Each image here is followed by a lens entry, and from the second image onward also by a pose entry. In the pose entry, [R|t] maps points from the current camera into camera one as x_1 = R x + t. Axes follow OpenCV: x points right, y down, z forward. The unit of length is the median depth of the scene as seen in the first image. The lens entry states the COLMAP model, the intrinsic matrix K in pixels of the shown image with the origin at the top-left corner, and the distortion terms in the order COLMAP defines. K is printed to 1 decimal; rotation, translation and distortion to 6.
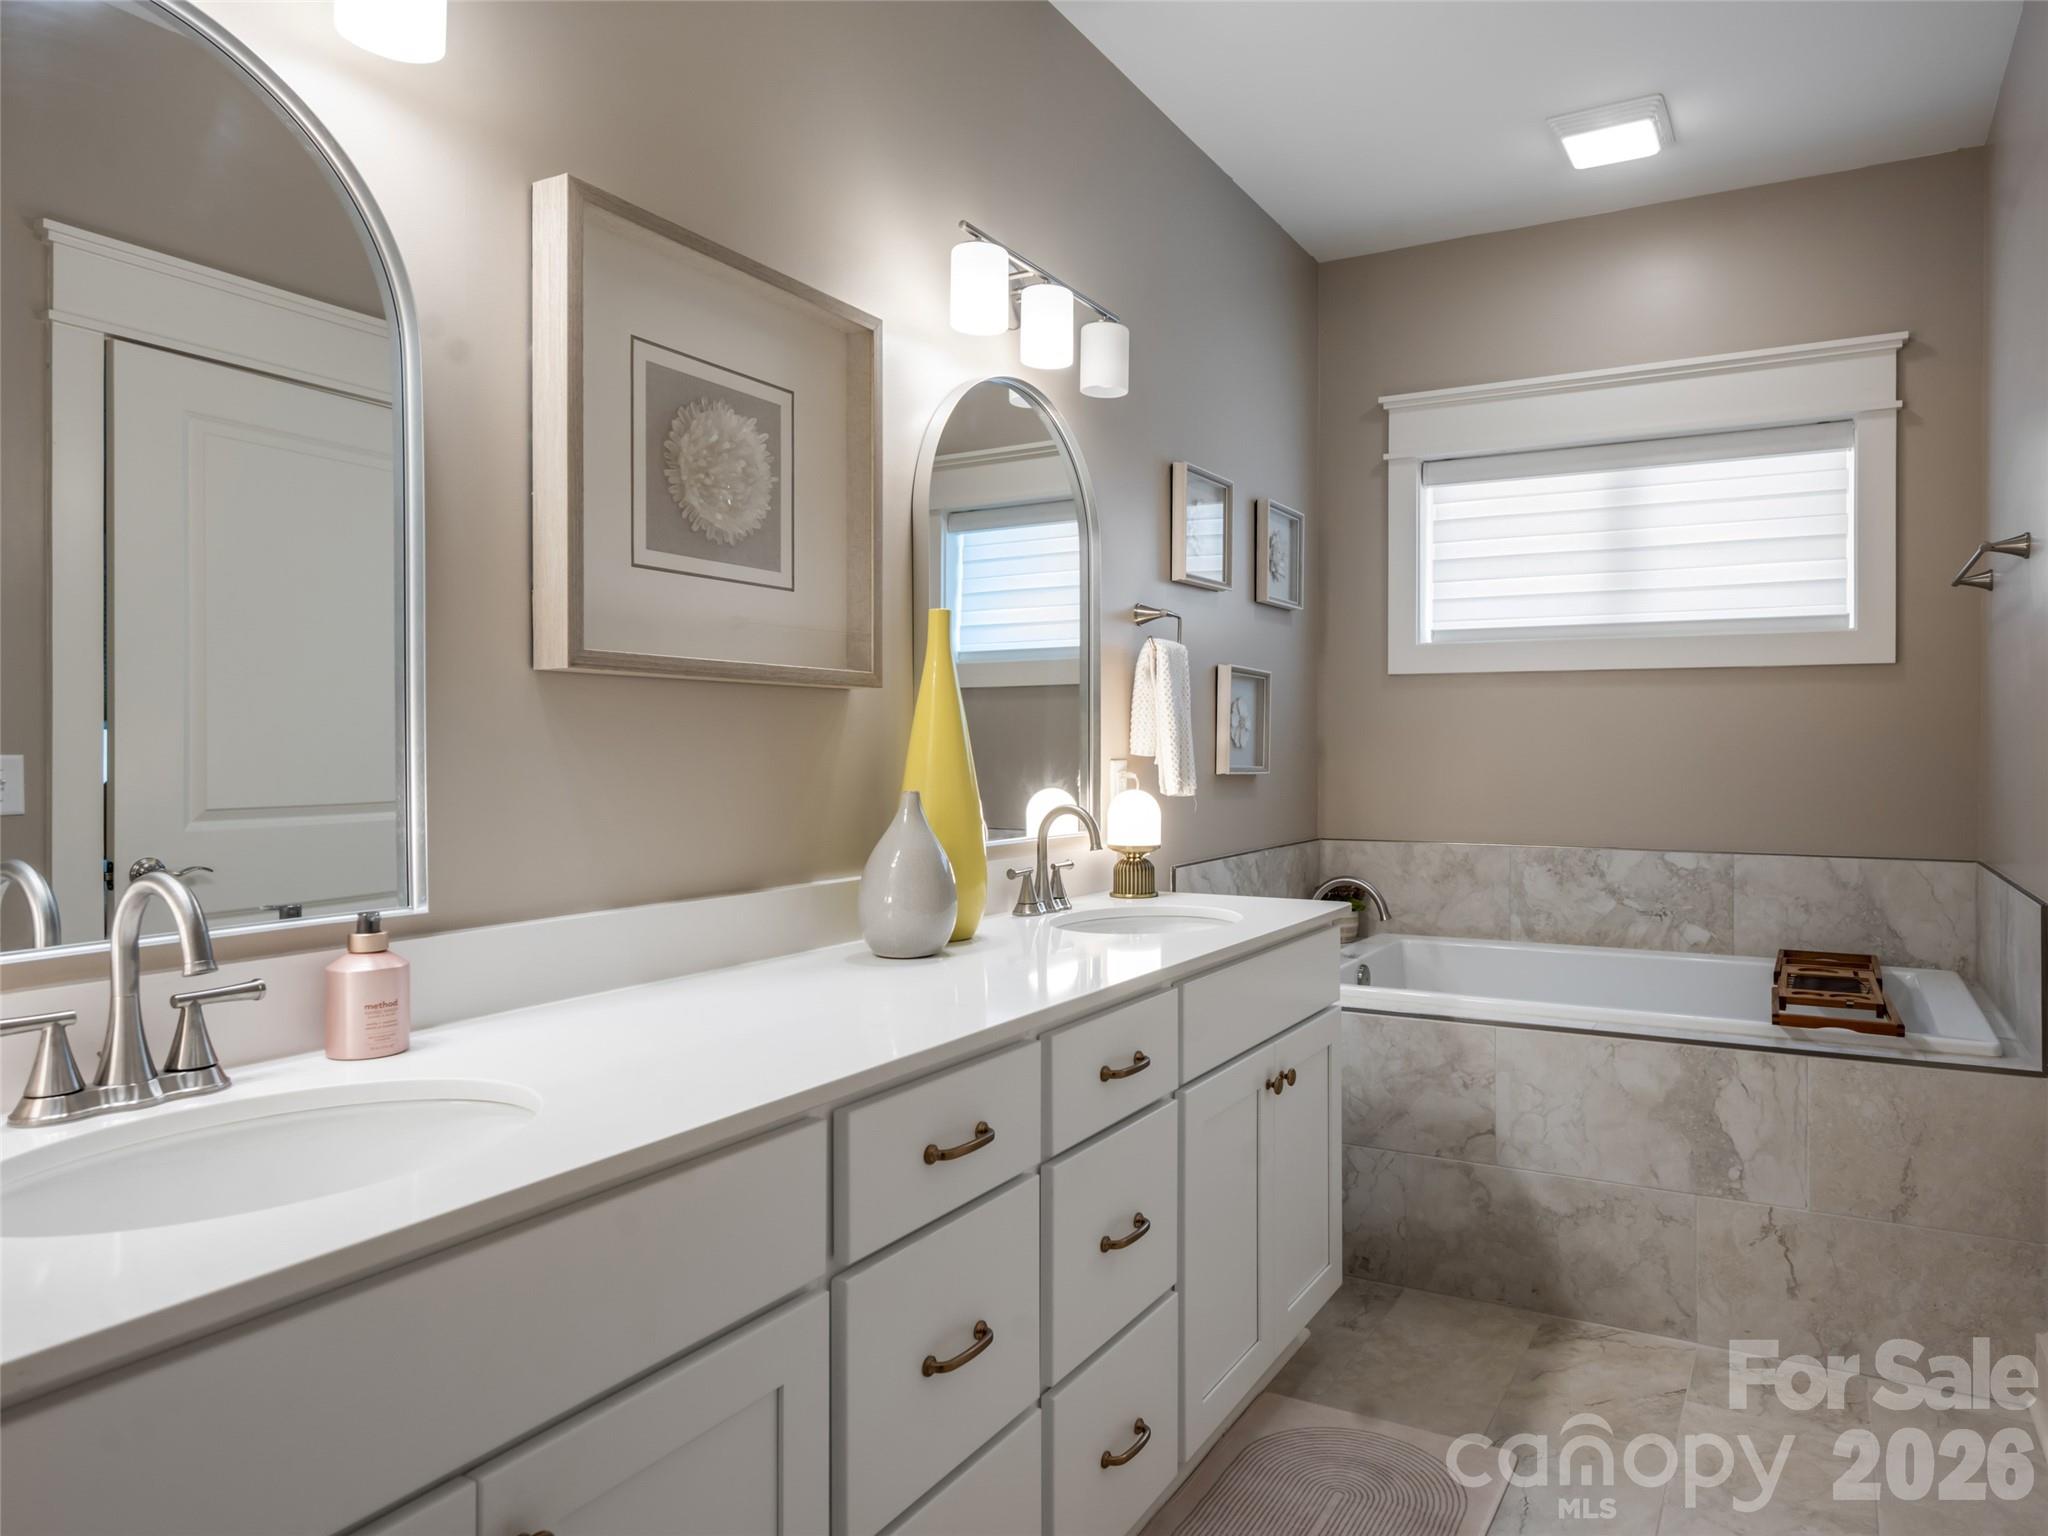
lens RADIAL K [[1351.2, 0, 1024.0], [0, 1351.2, 768.0], [0, 0, 1]] dist [0.005609, 0.000699]
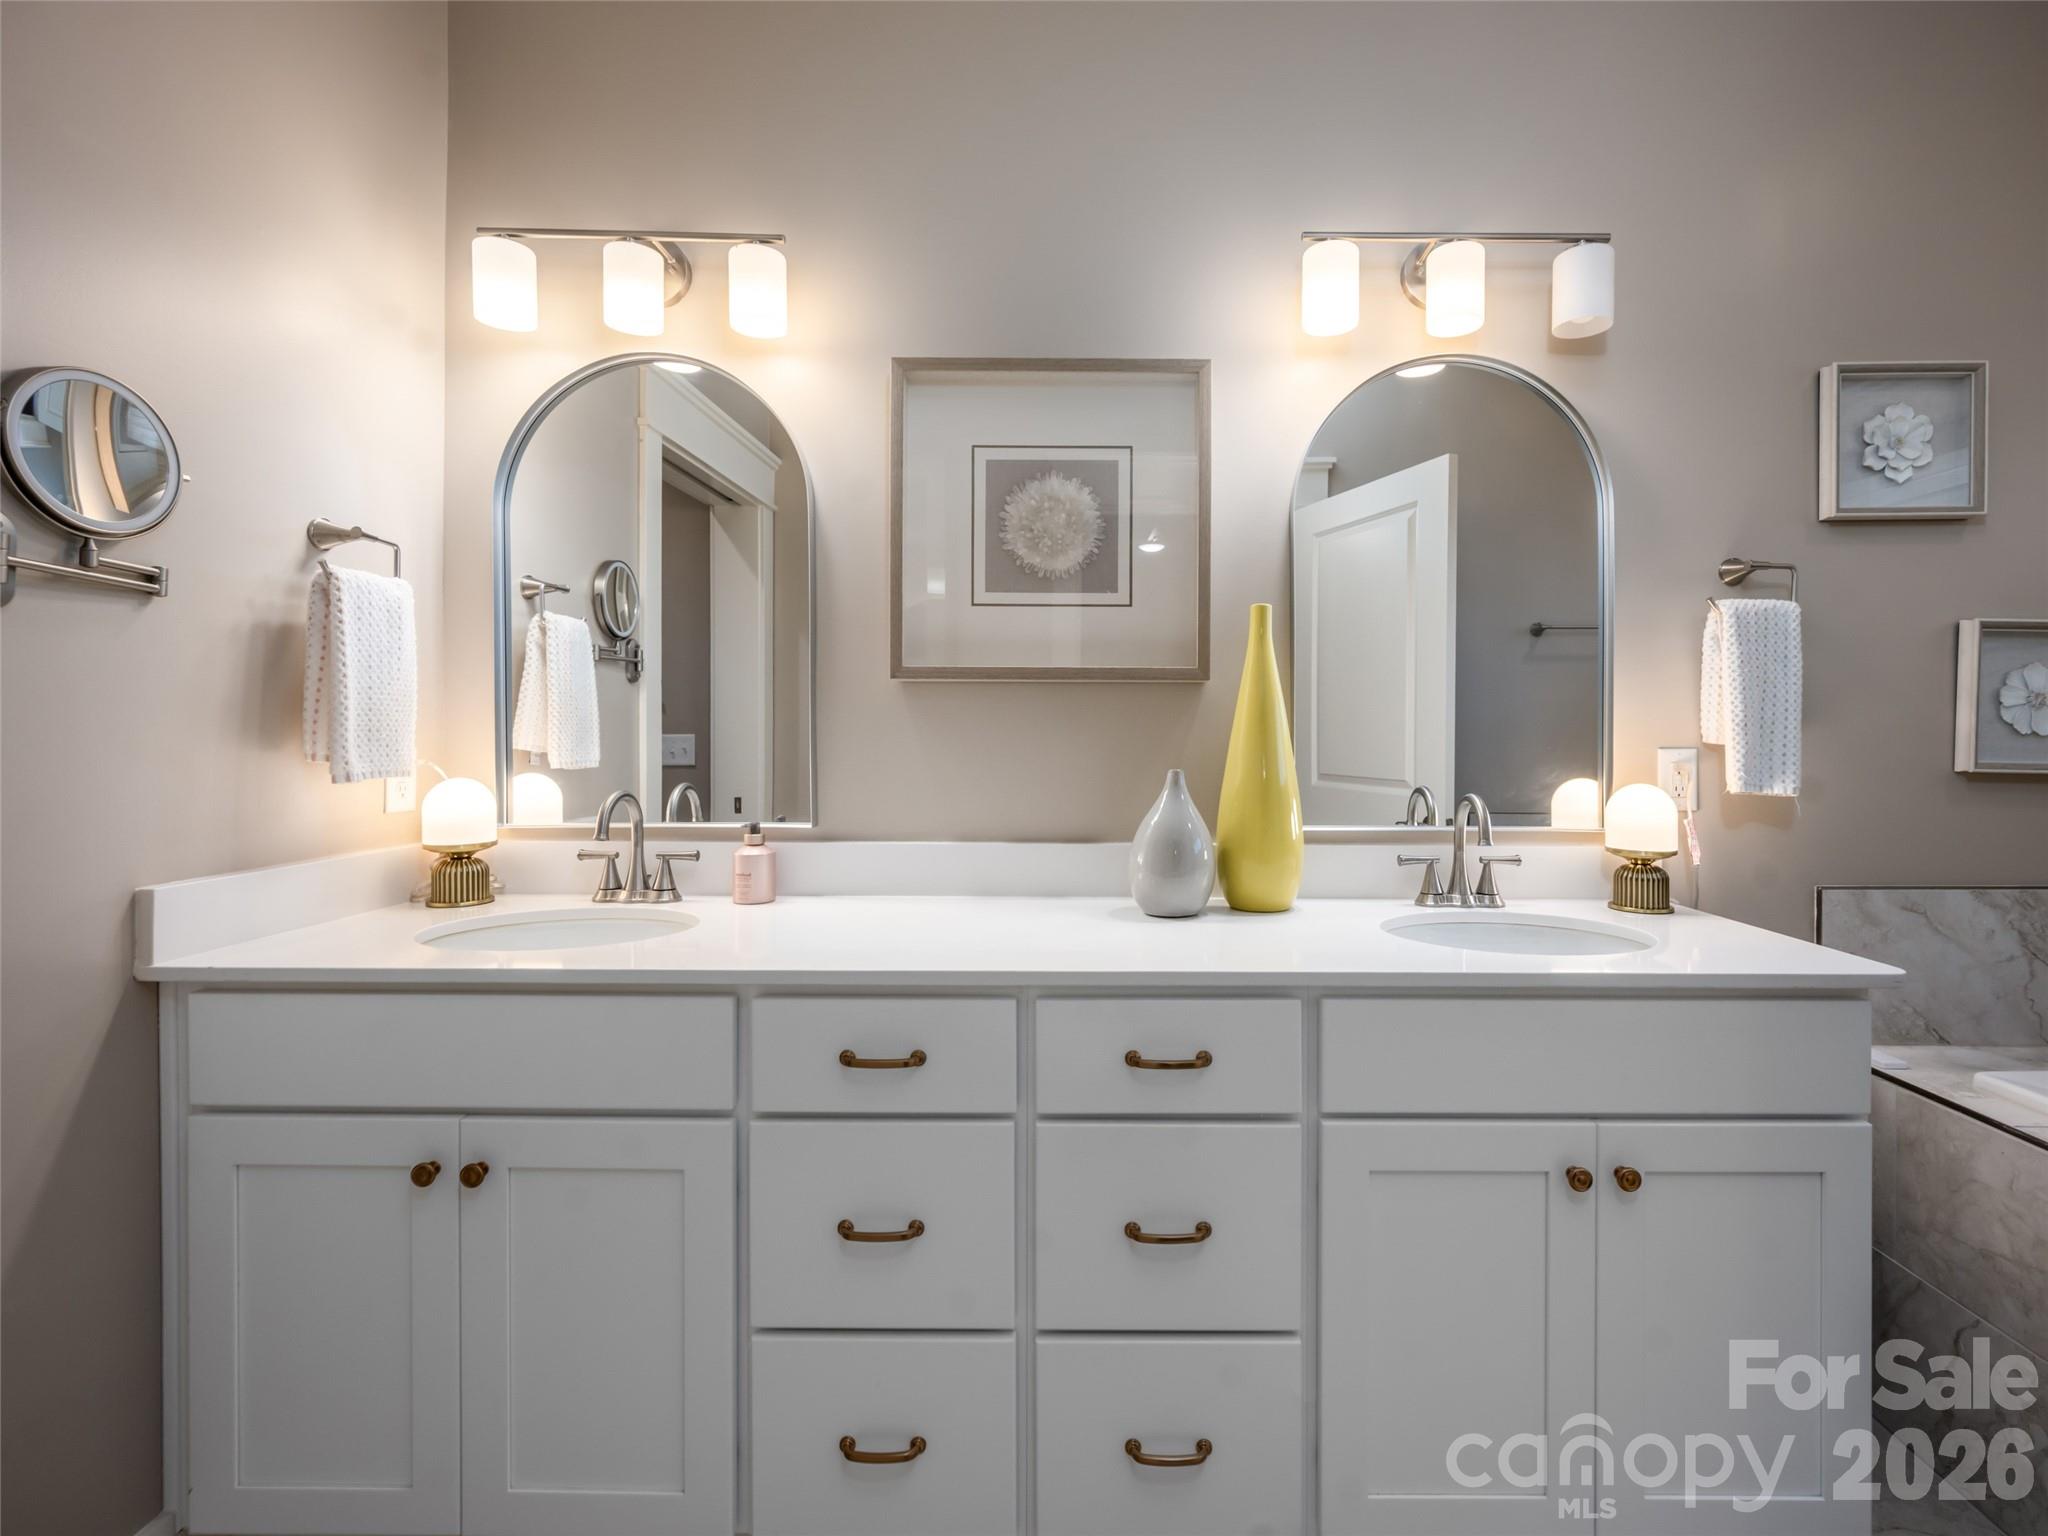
lens RADIAL K [[901.9, 0, 1059.8], [0, 901.9, 754.4], [0, 0, 1]] dist [-0.001433, -0.003604]
pose [[0.483130, 0.015357, -0.875414, 0.332426], [-0.017469, 0.999816, 0.007899, 0.000035], [0.875374, 0.011476, 0.483310, 0.343177]]
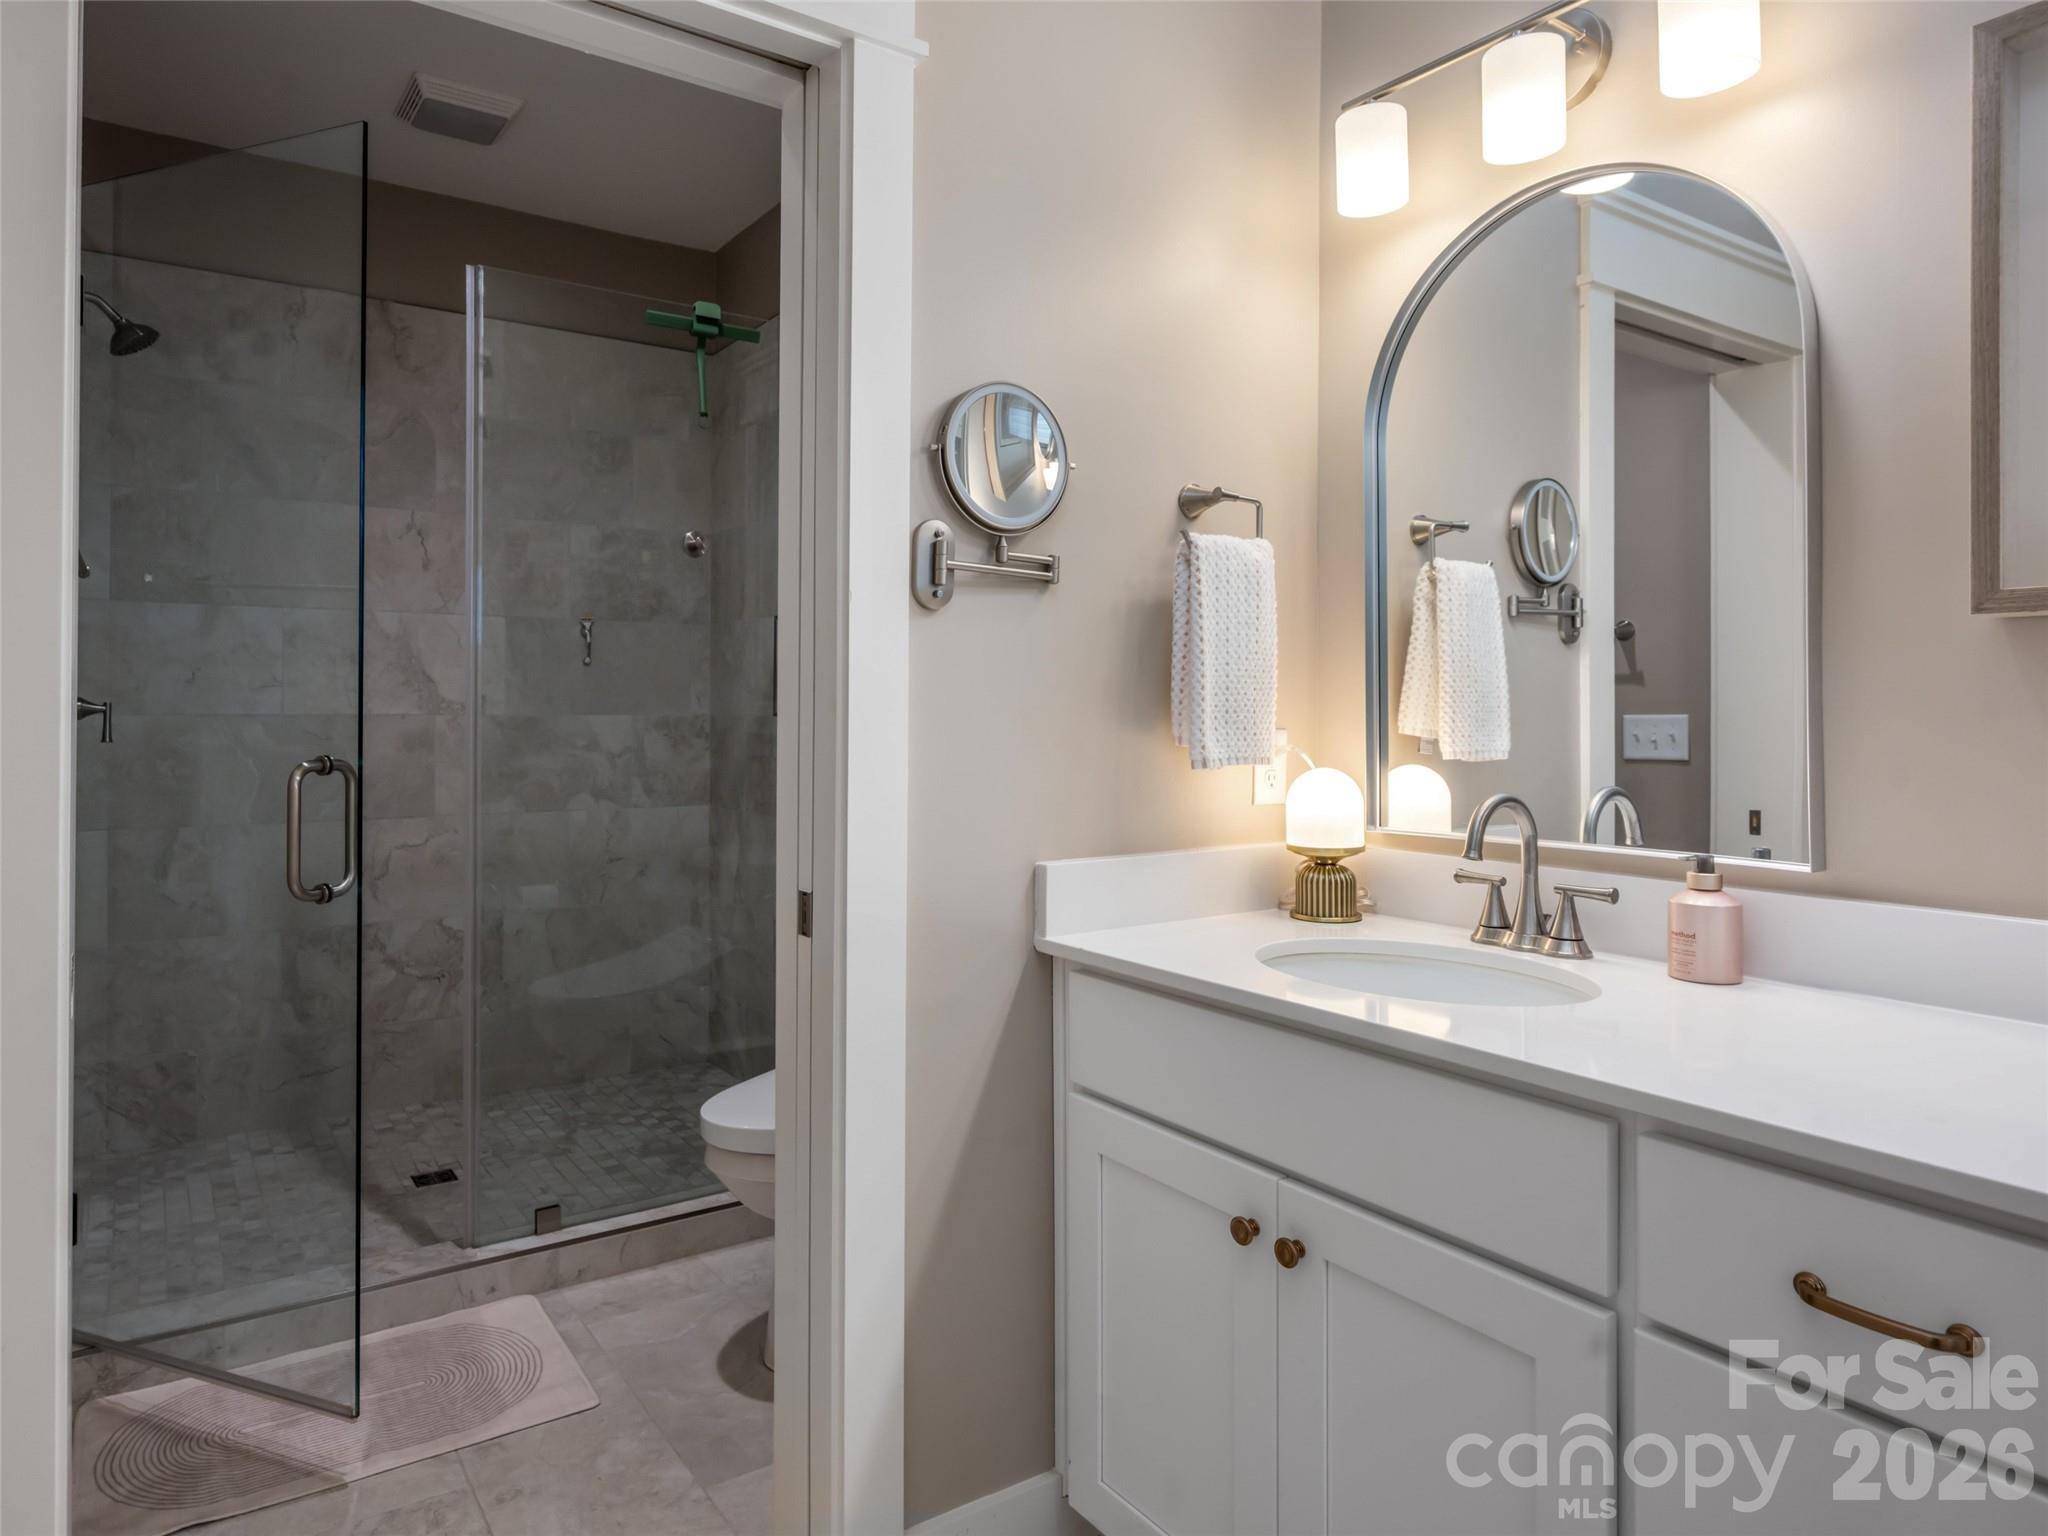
lens RADIAL K [[1188.0, 0, 963.5], [0, 1188.0, 721.8], [0, 0, 1]] dist [-0.010004, -0.002434]
pose [[-0.444522, 0.001529, -0.895767, 0.300748], [-0.019714, 0.999740, 0.011490, -0.001726], [0.895551, 0.022766, -0.444376, 0.389633]]
